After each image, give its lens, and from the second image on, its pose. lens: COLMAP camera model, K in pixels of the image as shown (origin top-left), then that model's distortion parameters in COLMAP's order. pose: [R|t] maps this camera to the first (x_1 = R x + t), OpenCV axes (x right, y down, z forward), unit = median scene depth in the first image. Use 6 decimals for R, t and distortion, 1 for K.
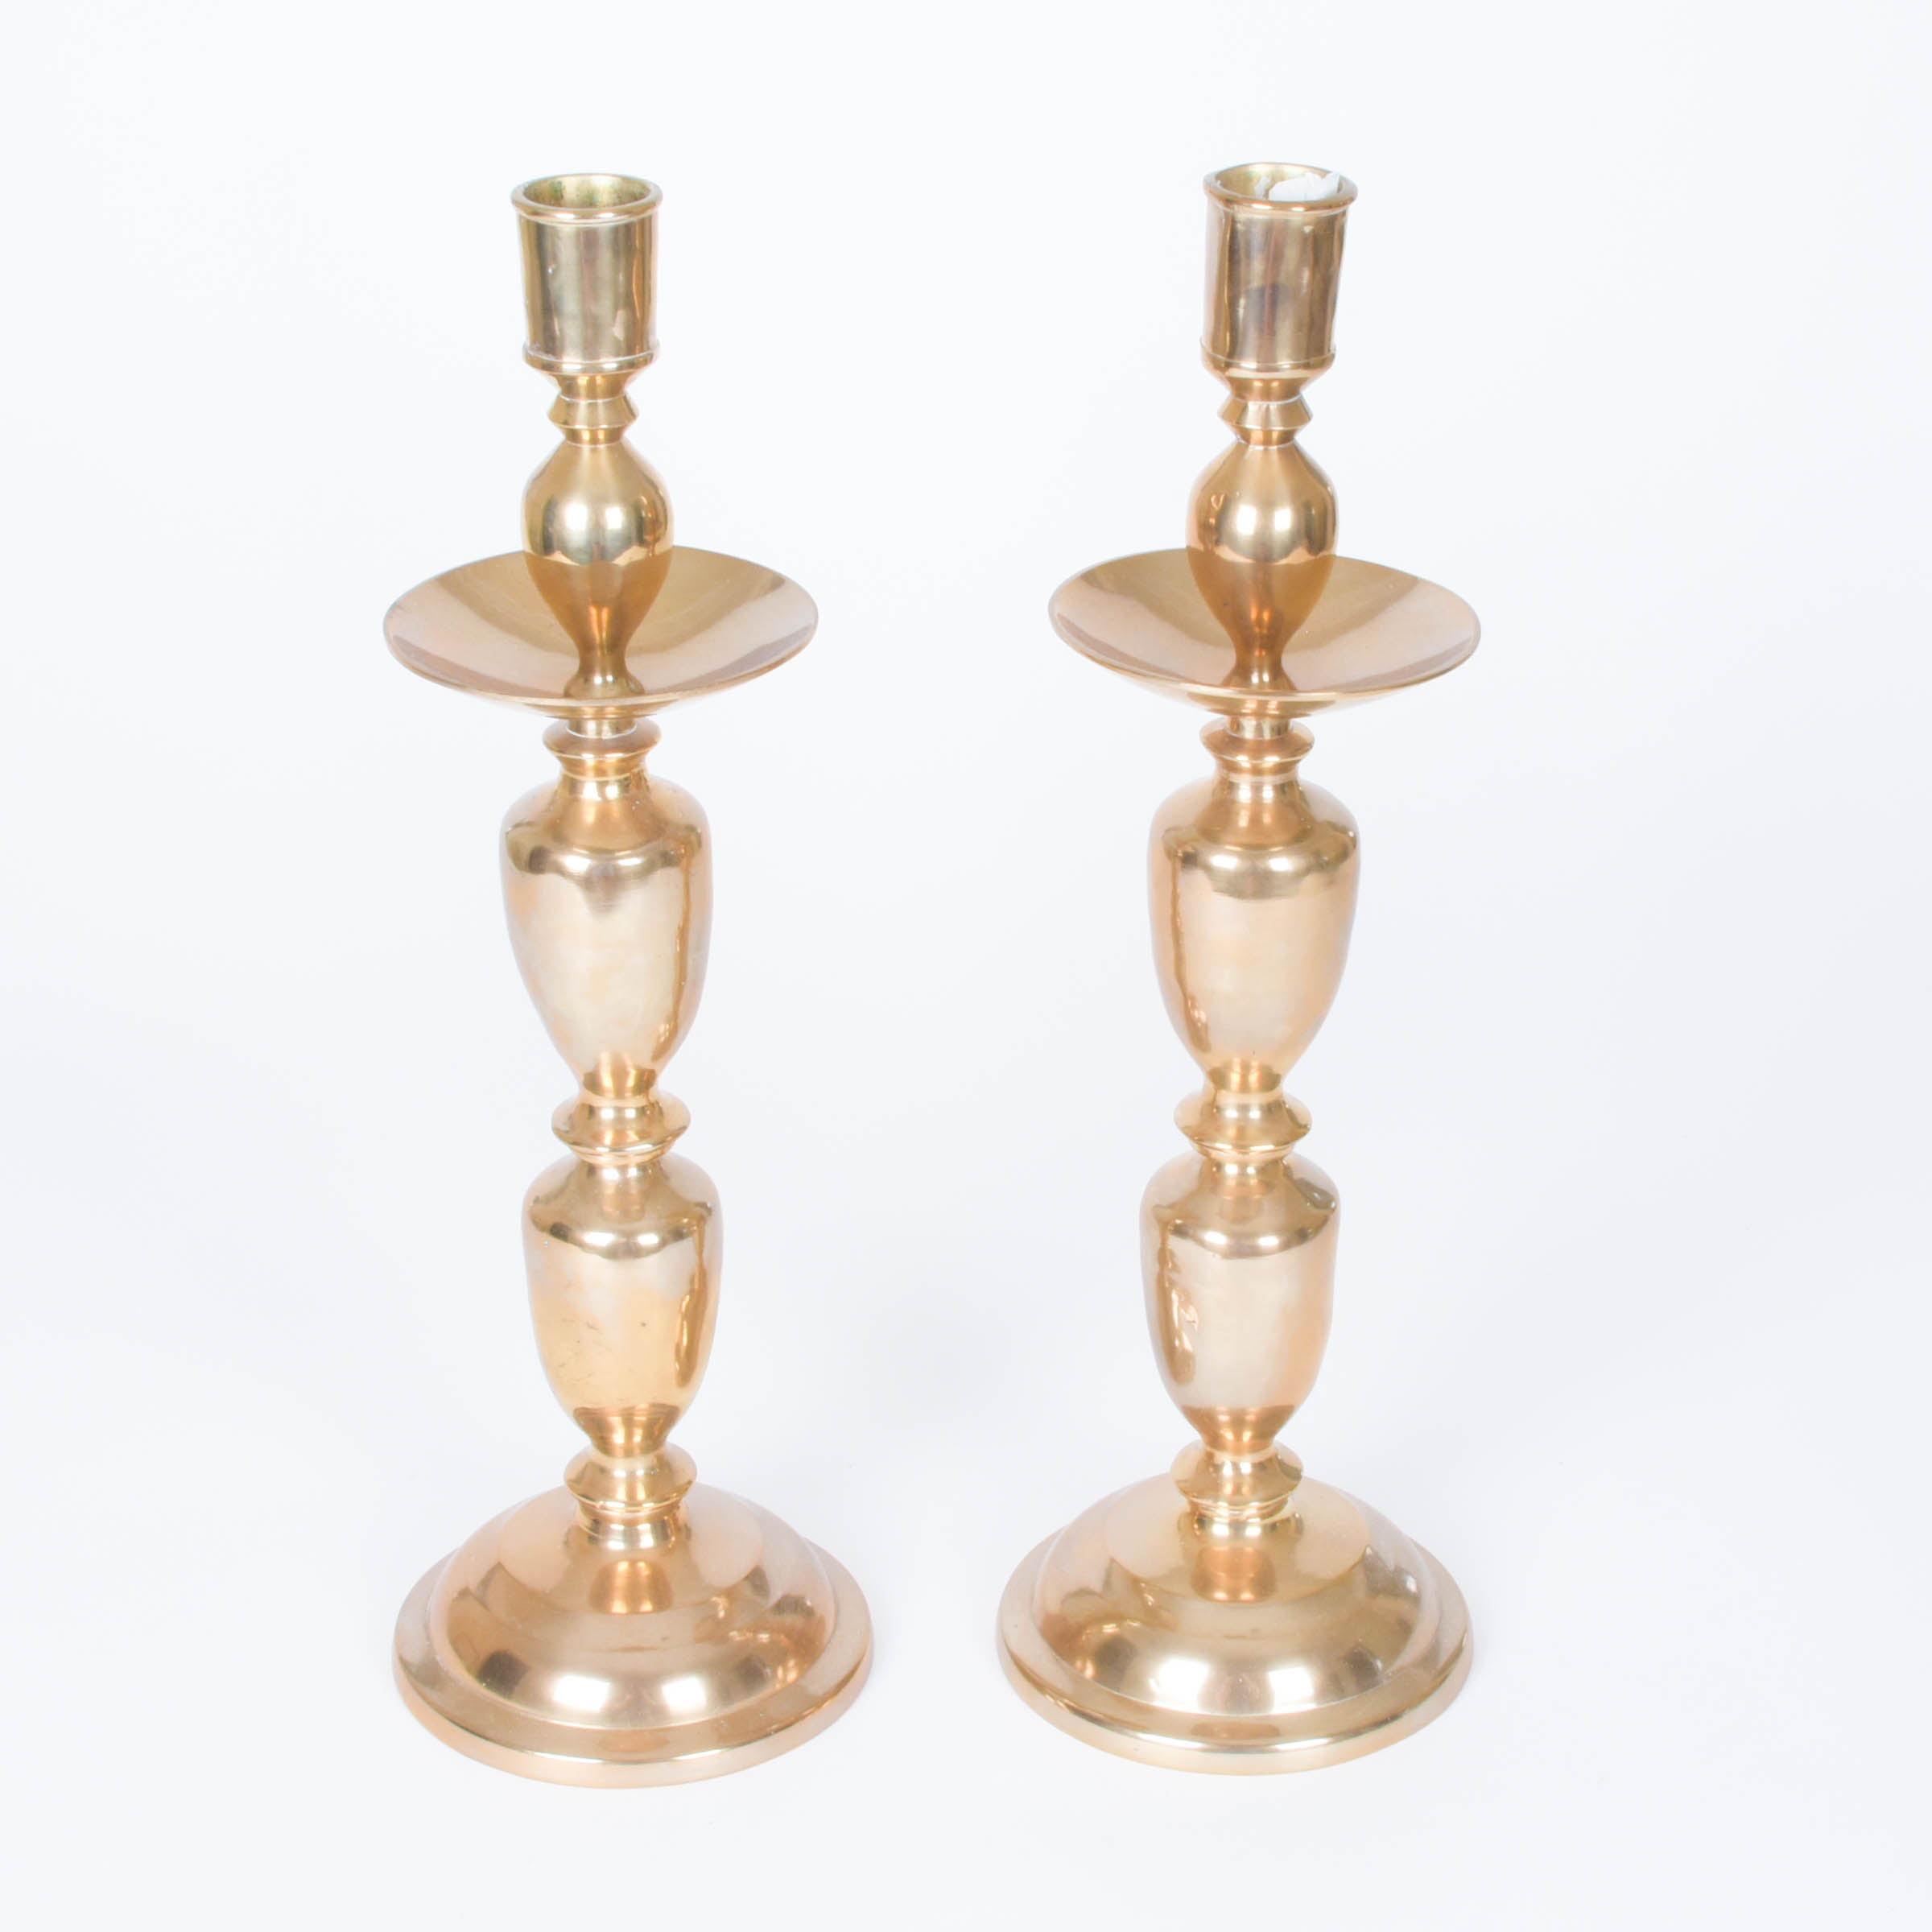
lens RADIAL K [[4098.3, 0, 825.6], [0, 4098.3, 924.6], [0, 0, 1]] dist [0.021772, 0.154659]
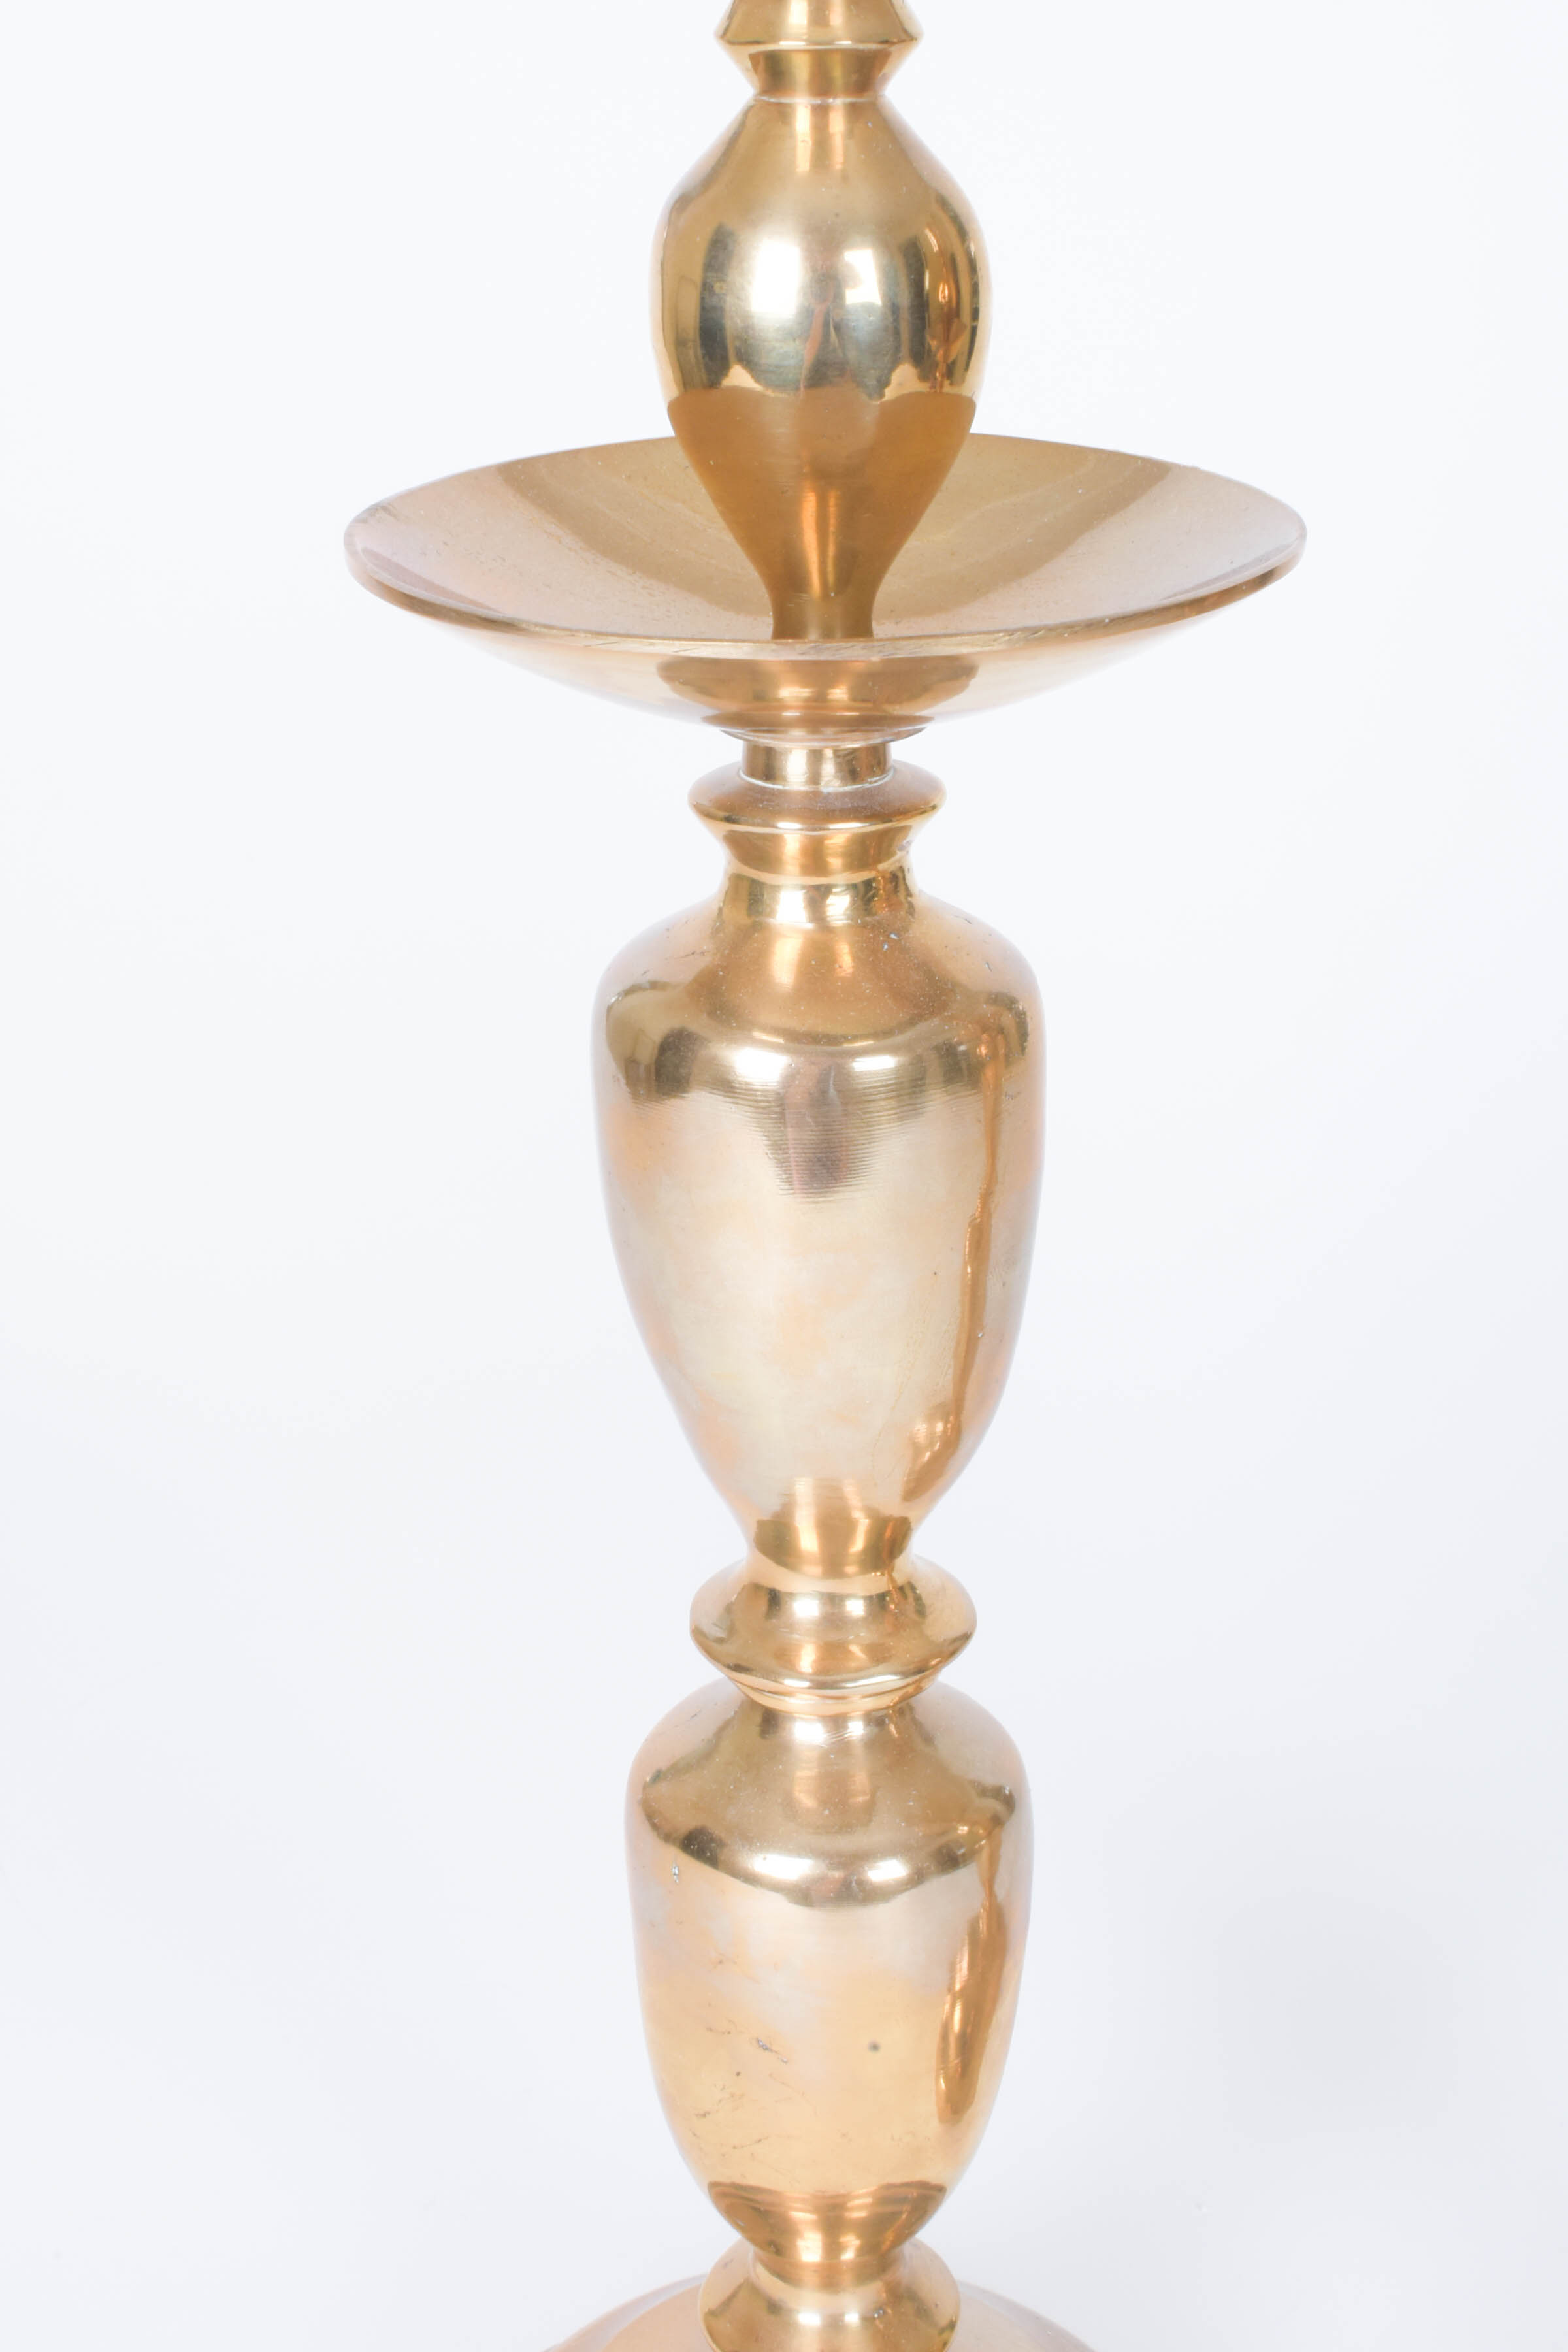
lens RADIAL K [[3425.8, 0, 784.0], [0, 3425.8, 1176.0], [0, 0, 1]] dist [-0.013079, -0.061904]
pose [[0.999121, 0.018059, -0.037829, -0.043418], [-0.019619, 0.998955, -0.041269, 0.012958], [0.037044, 0.041975, 0.998432, 0.622705]]
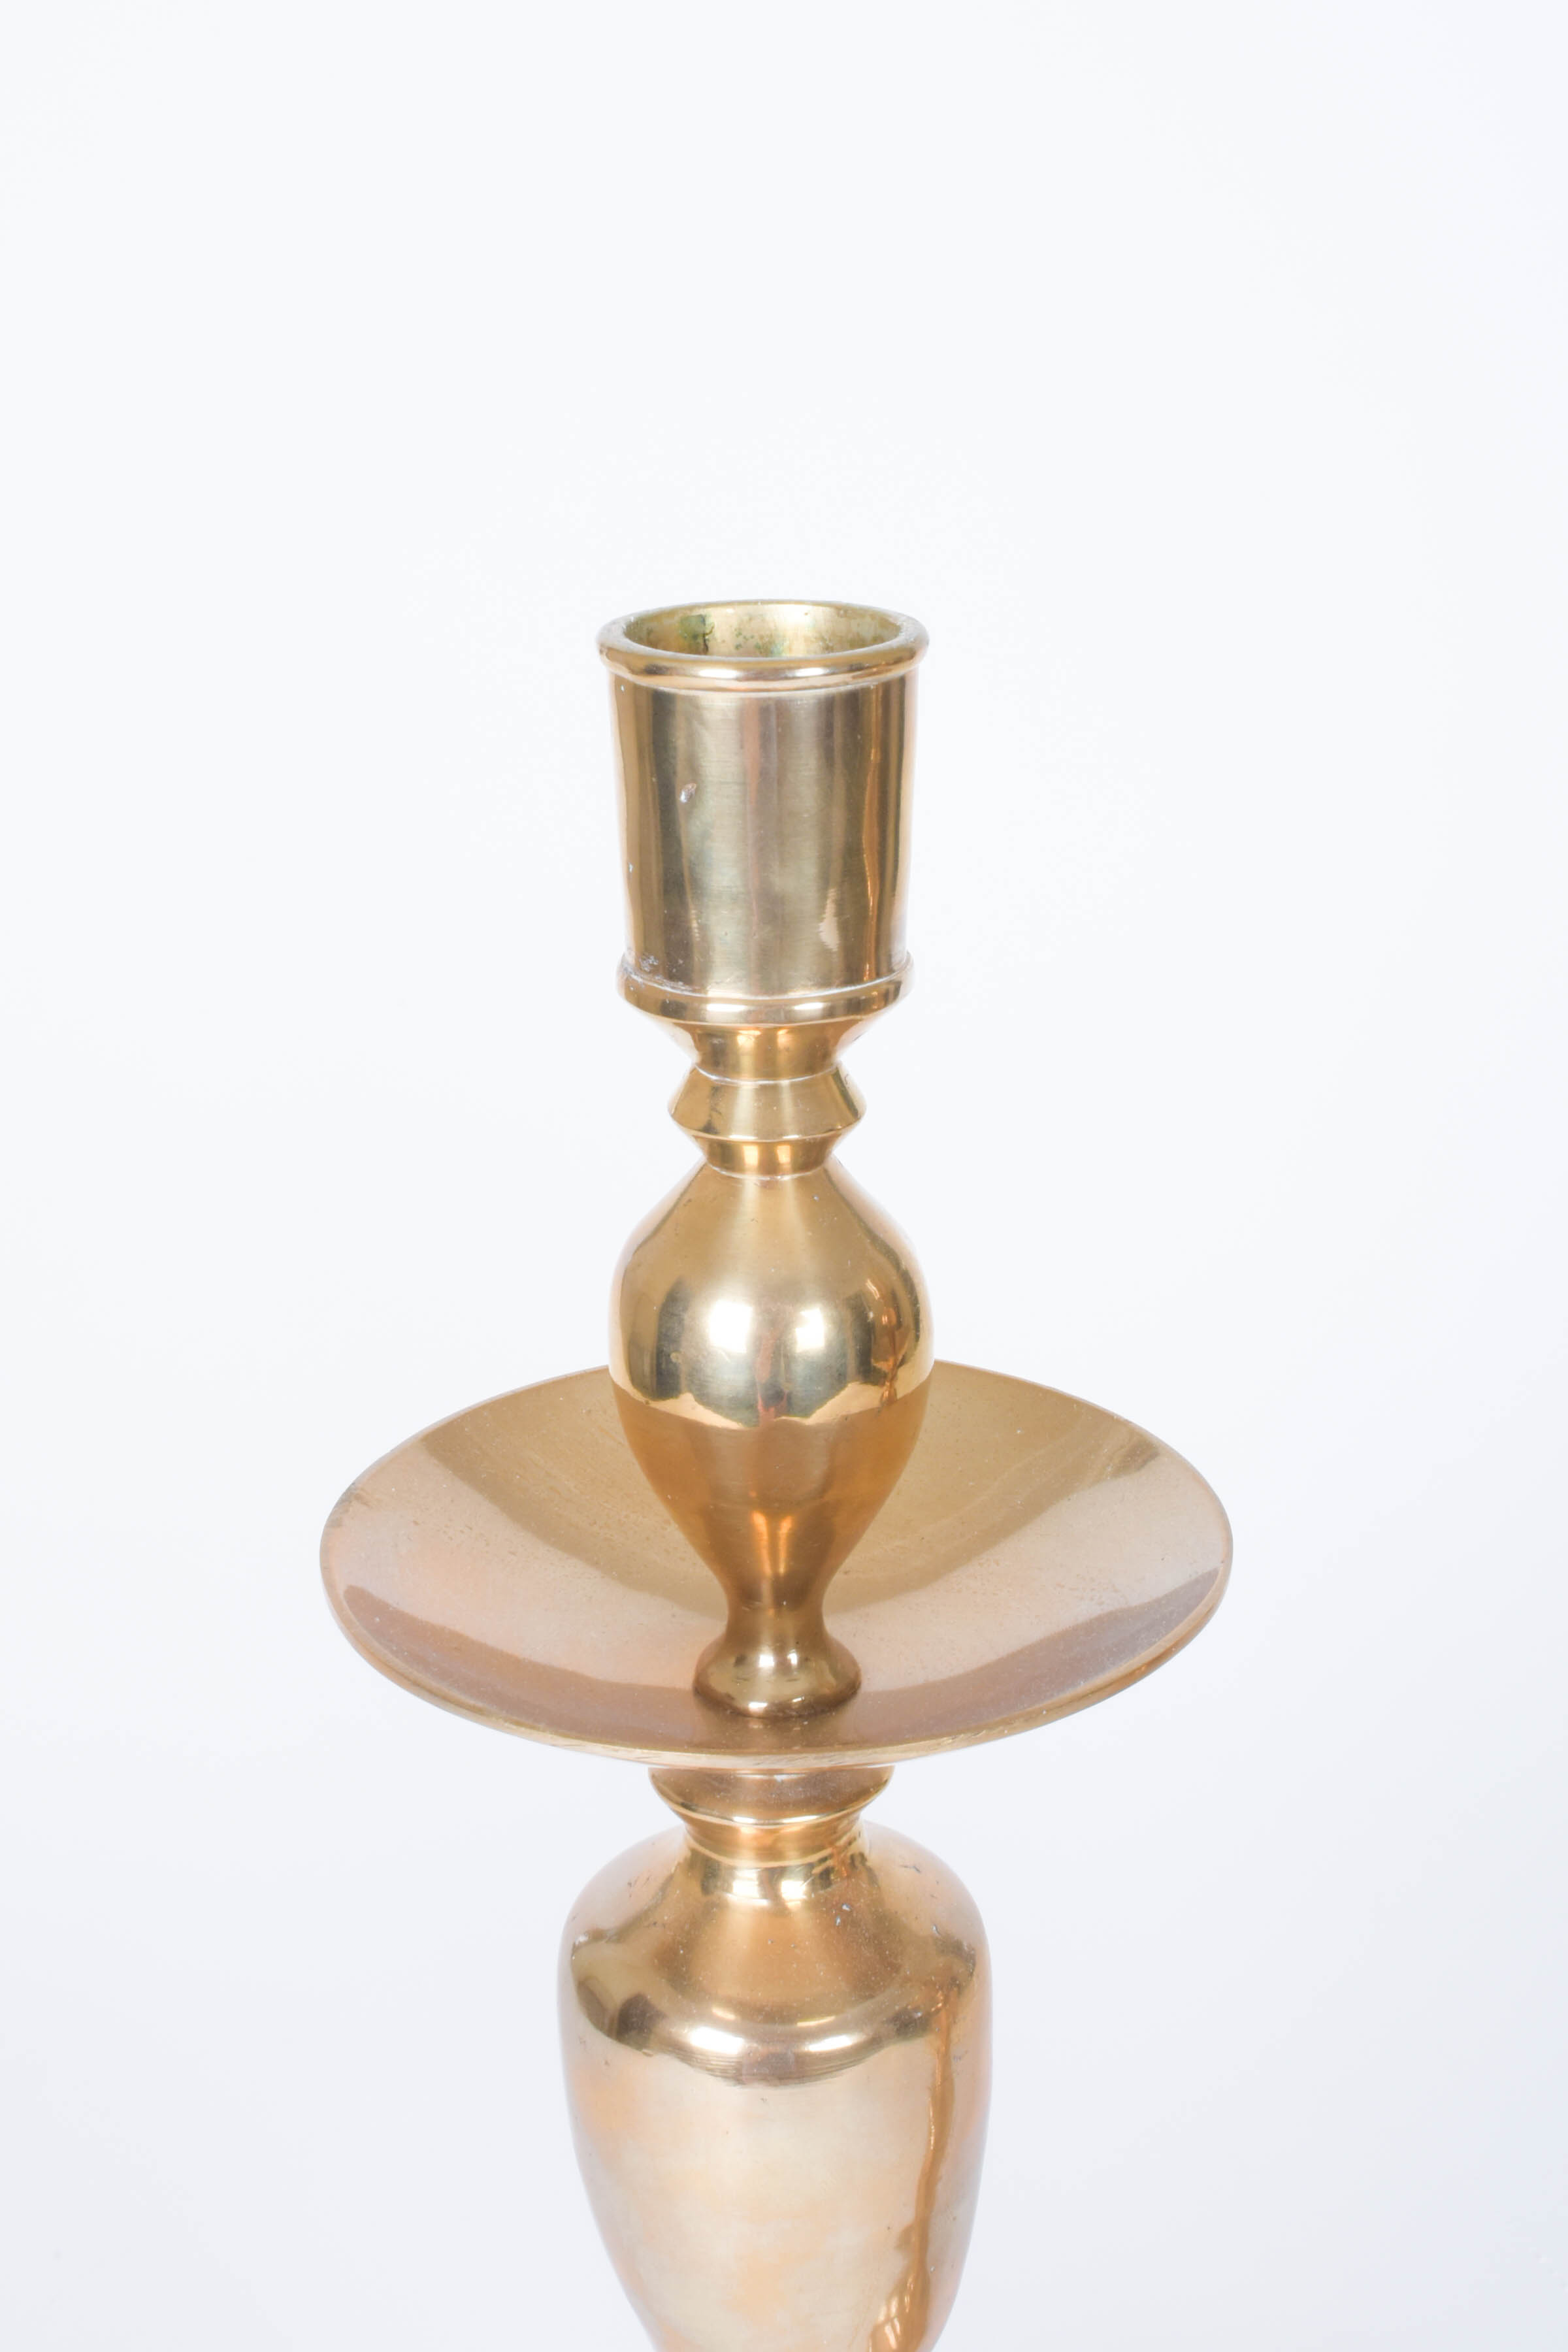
lens RADIAL K [[3425.8, 0, 784.0], [0, 3425.8, 1176.0], [0, 0, 1]] dist [-0.013079, -0.061904]
pose [[0.999548, 0.008778, -0.028768, -0.042572], [-0.010983, 0.996938, -0.077417, -0.084776], [0.028001, 0.077698, 0.996584, 0.598719]]
